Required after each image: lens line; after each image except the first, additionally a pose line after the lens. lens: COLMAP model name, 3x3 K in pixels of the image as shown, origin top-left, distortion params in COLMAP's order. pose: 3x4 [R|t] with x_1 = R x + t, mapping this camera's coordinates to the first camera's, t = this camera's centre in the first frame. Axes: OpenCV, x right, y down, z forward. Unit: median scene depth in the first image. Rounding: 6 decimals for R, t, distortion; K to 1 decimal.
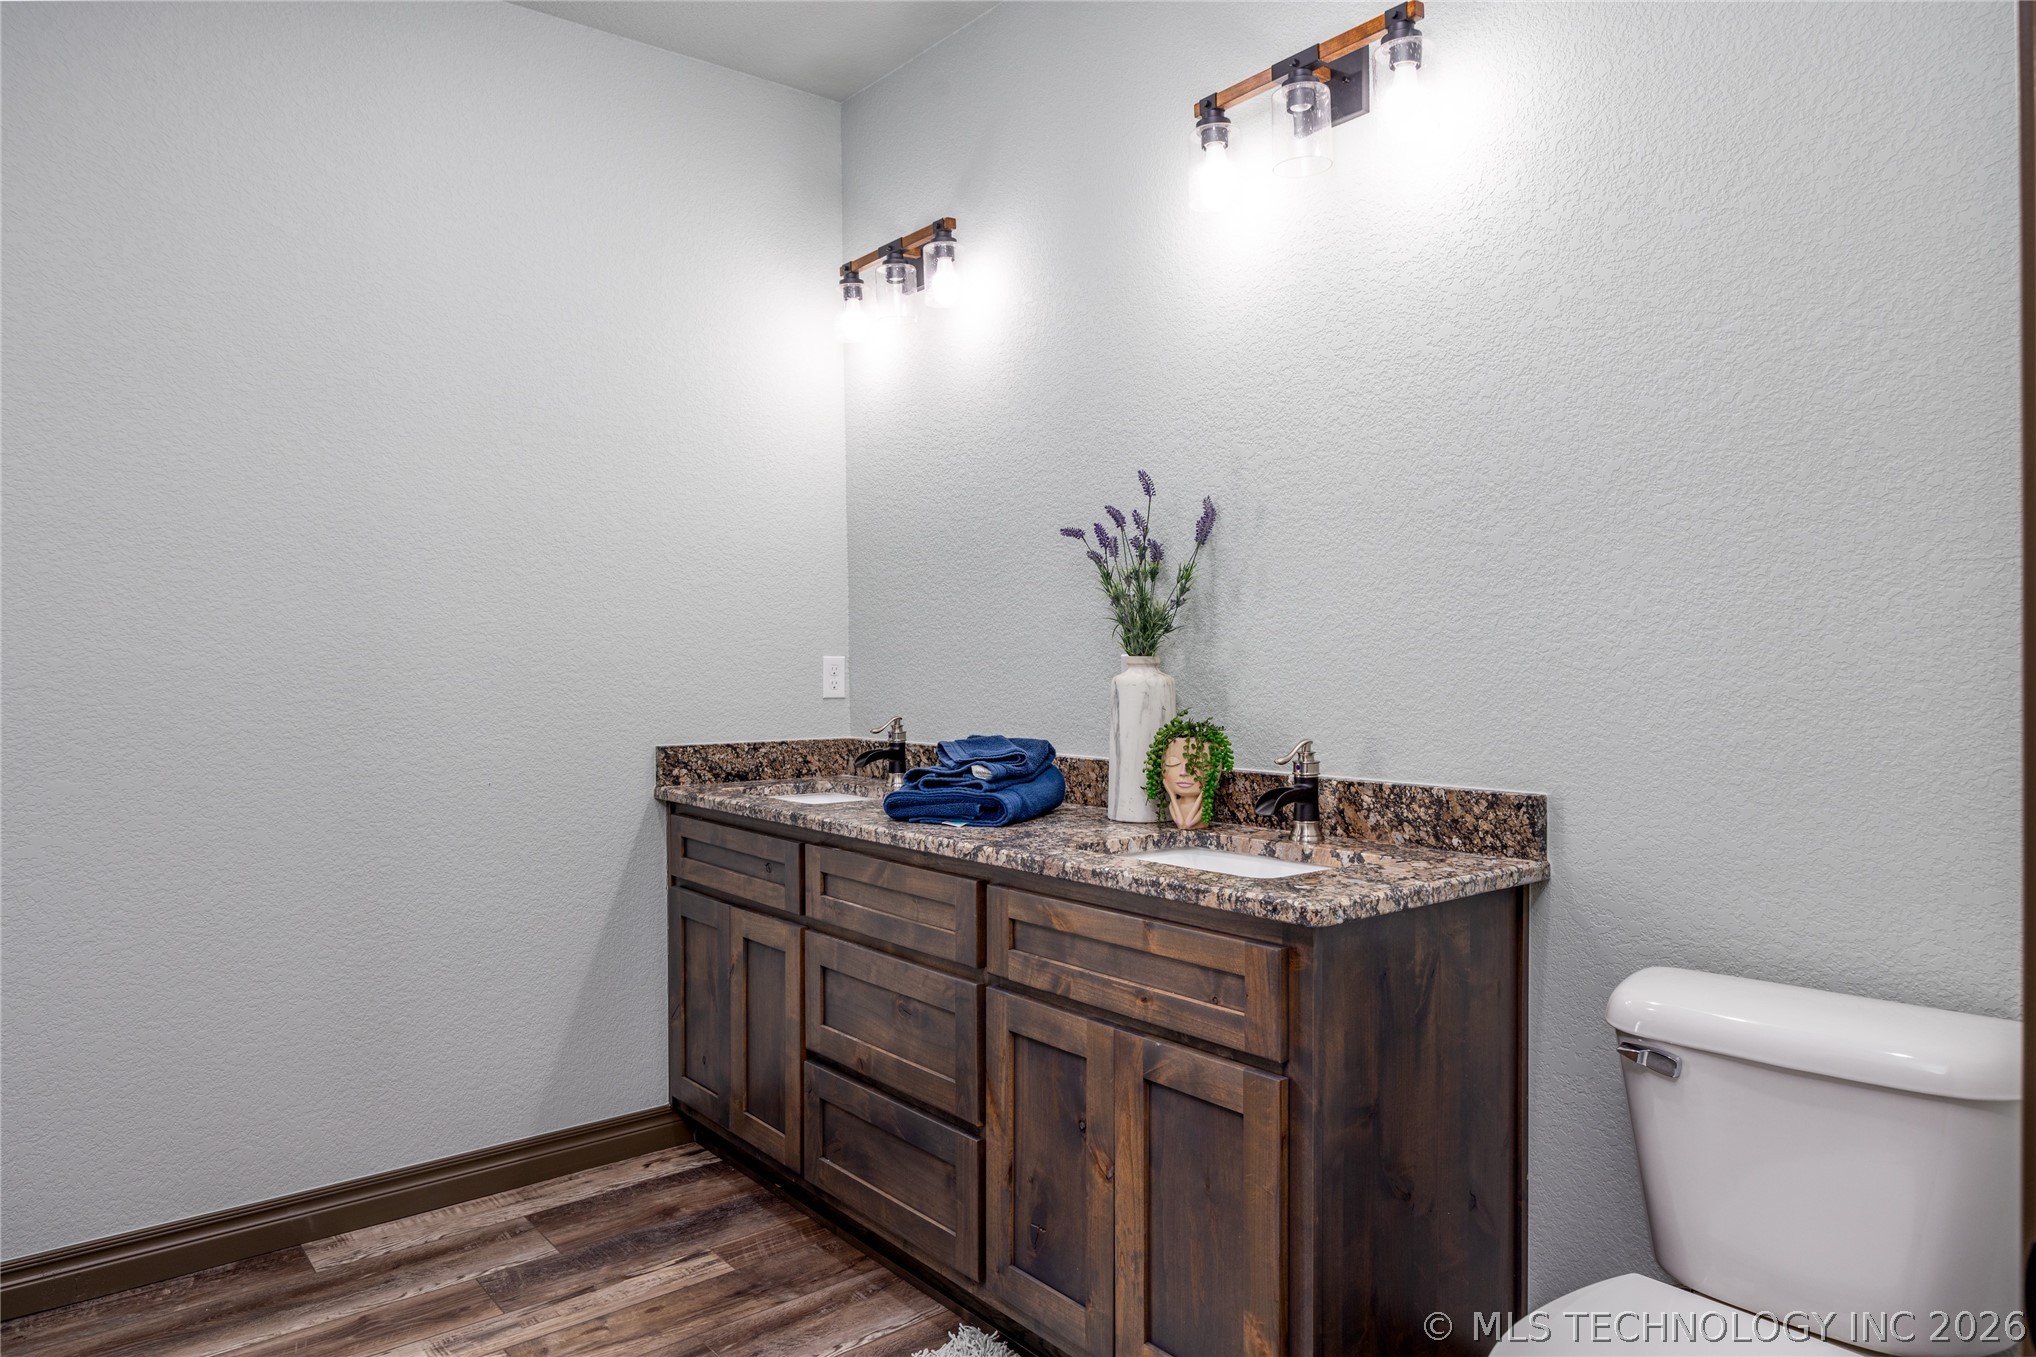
lens RADIAL K [[1304.0, 0, 1018.0], [0, 1304.0, 678.5], [0, 0, 1]] dist [-0.001324, -0.001021]
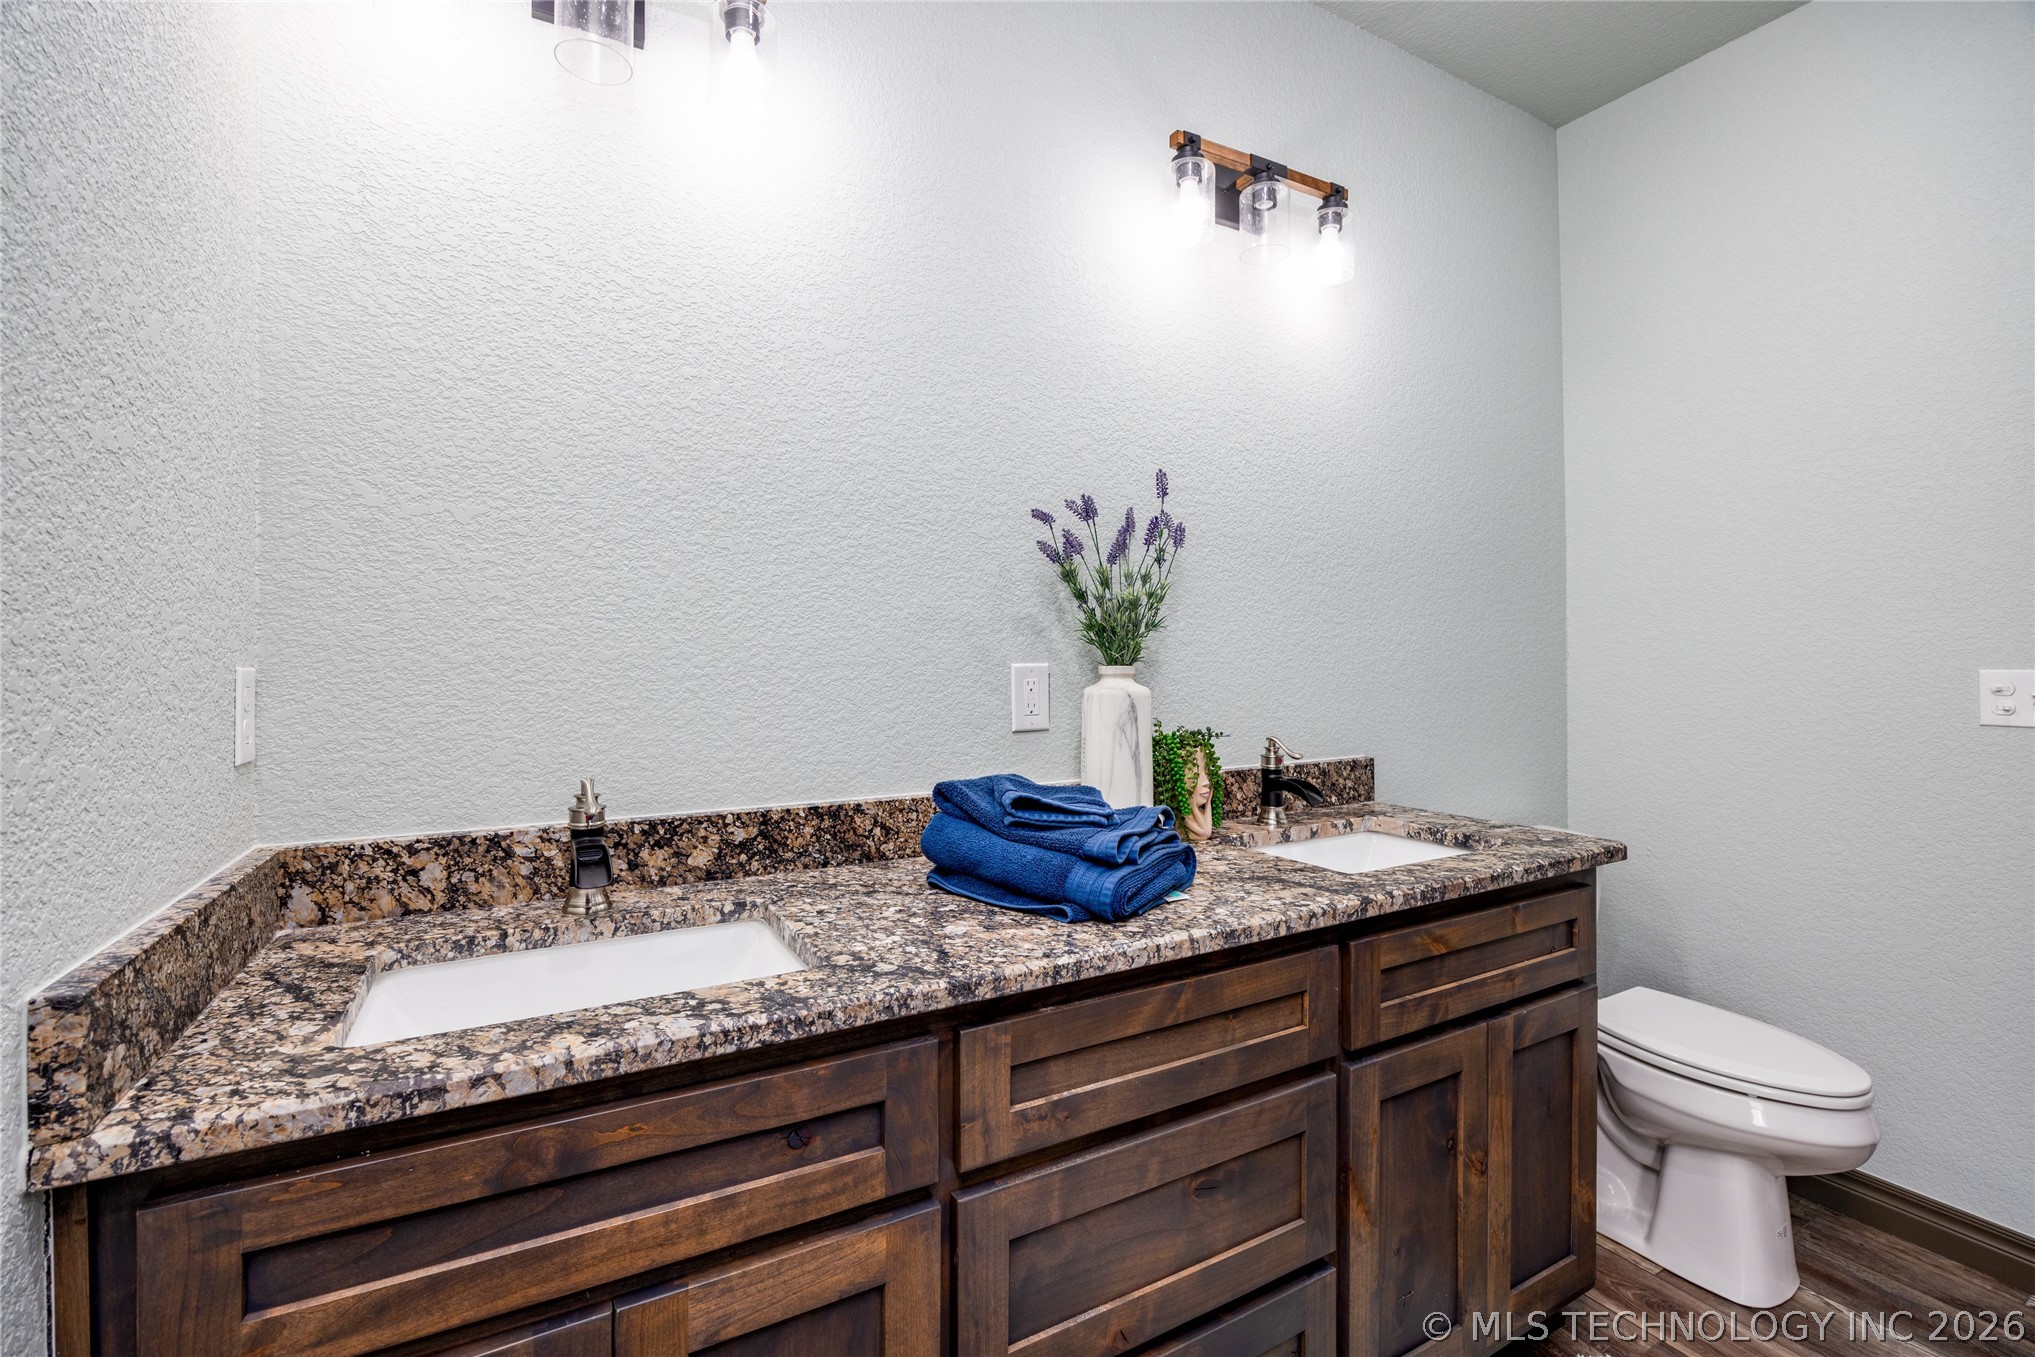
lens RADIAL K [[867.0, 0, 1016.5], [0, 867.0, 655.4], [0, 0, 1]] dist [-0.015306, 0.000307]
pose [[0.180486, 0.009870, 0.983528, -0.523156], [0.017999, 0.999749, -0.013336, -0.017736], [-0.983413, 0.020109, 0.180263, 0.964139]]
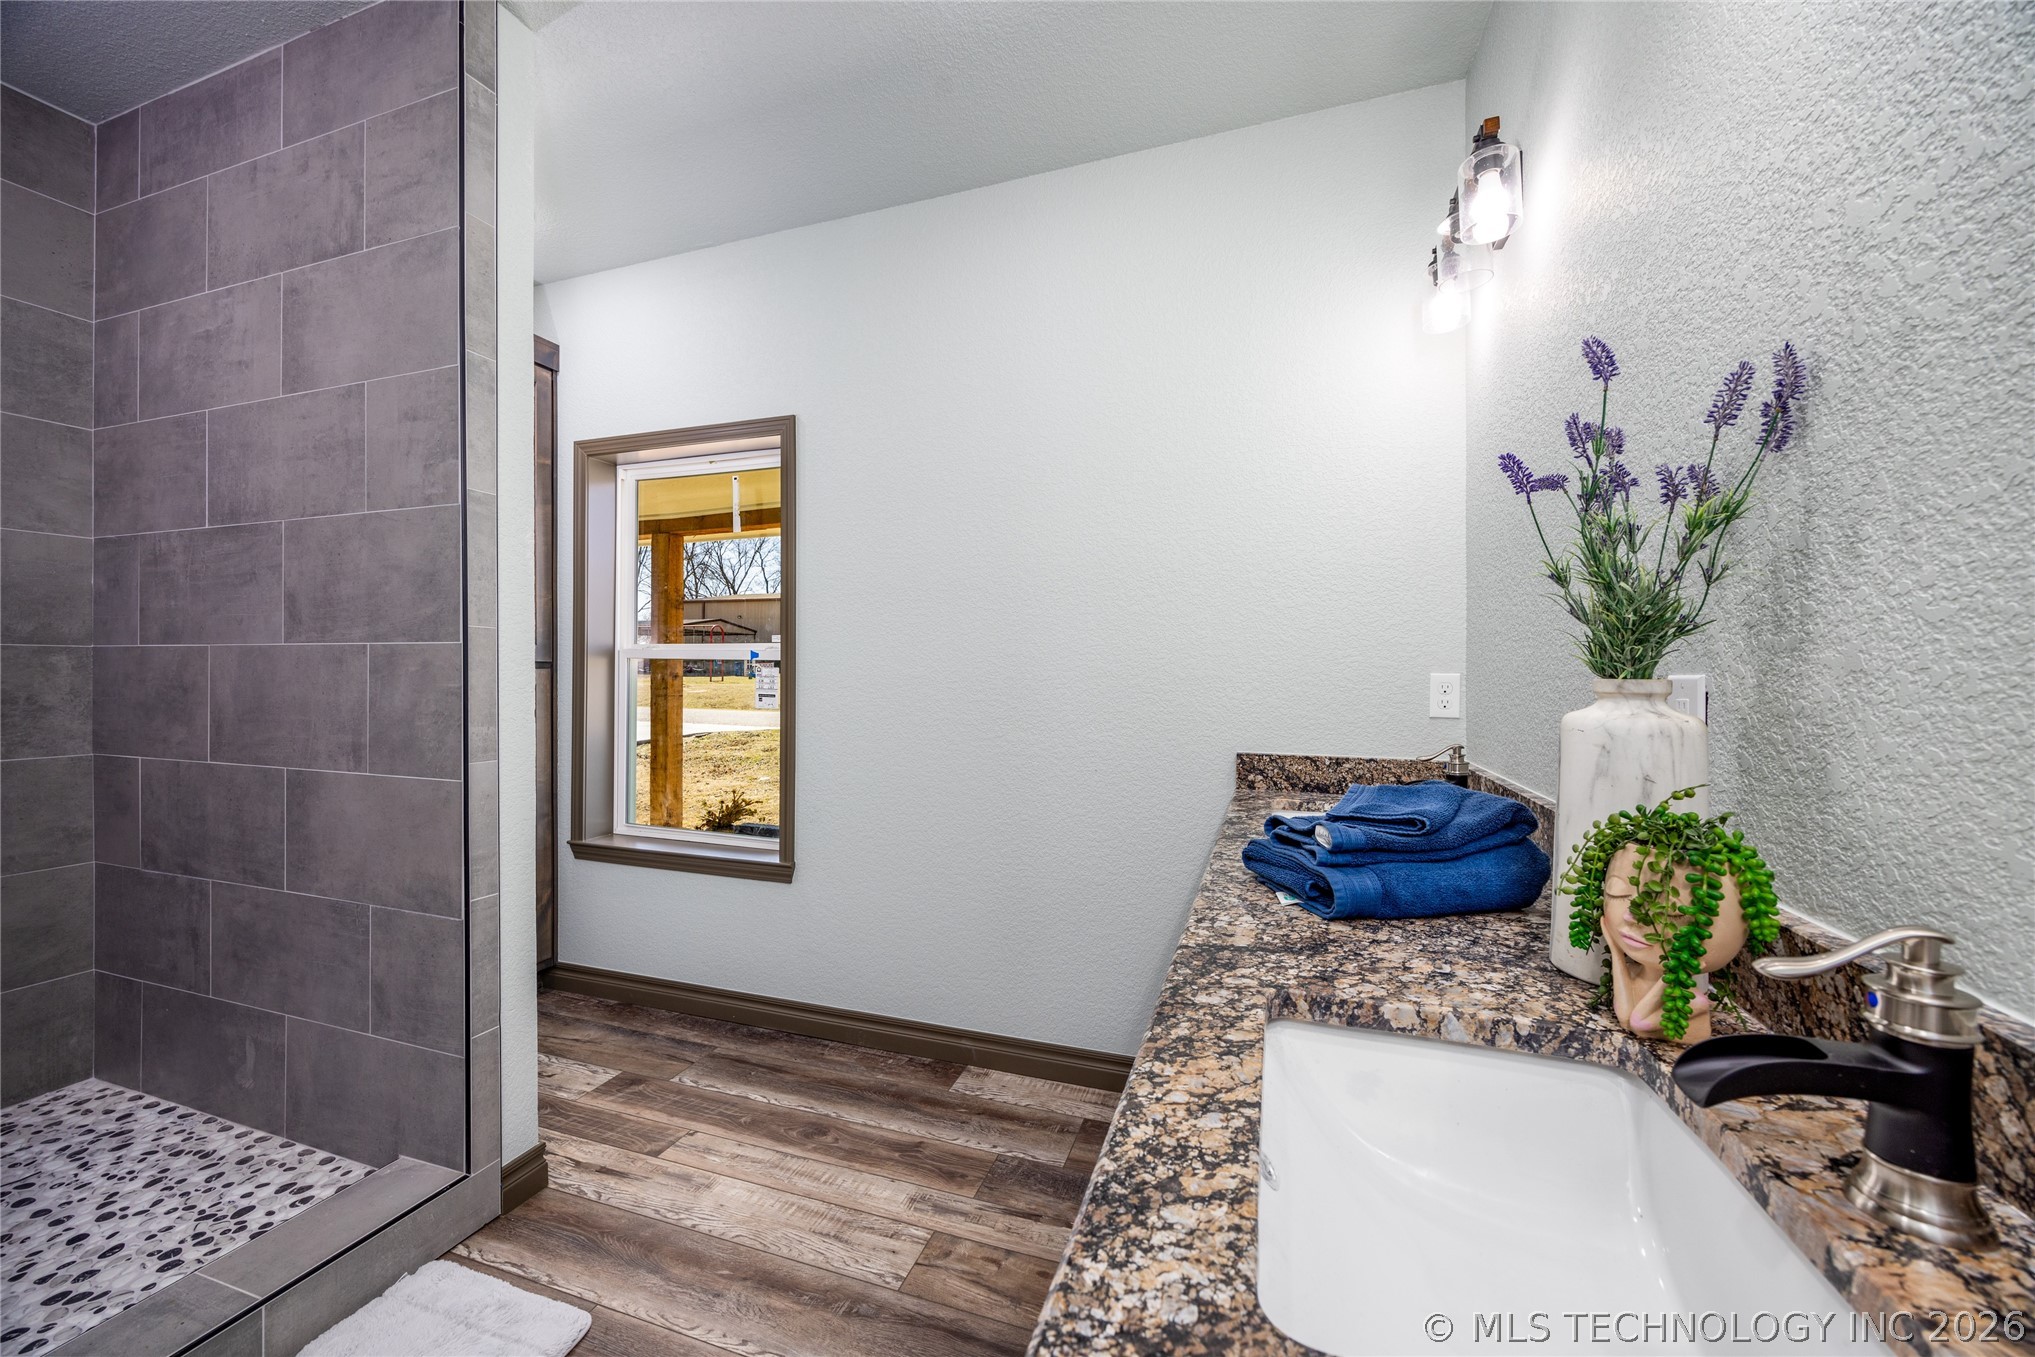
lens RADIAL K [[777.0, 0, 1008.6], [0, 777.0, 679.9], [0, 0, 1]] dist [-0.002661, -0.000296]
pose [[0.522045, 0.016014, -0.852767, 0.243405], [-0.019655, 0.999784, 0.006742, -0.014105], [0.852691, 0.013241, 0.522247, 0.620353]]
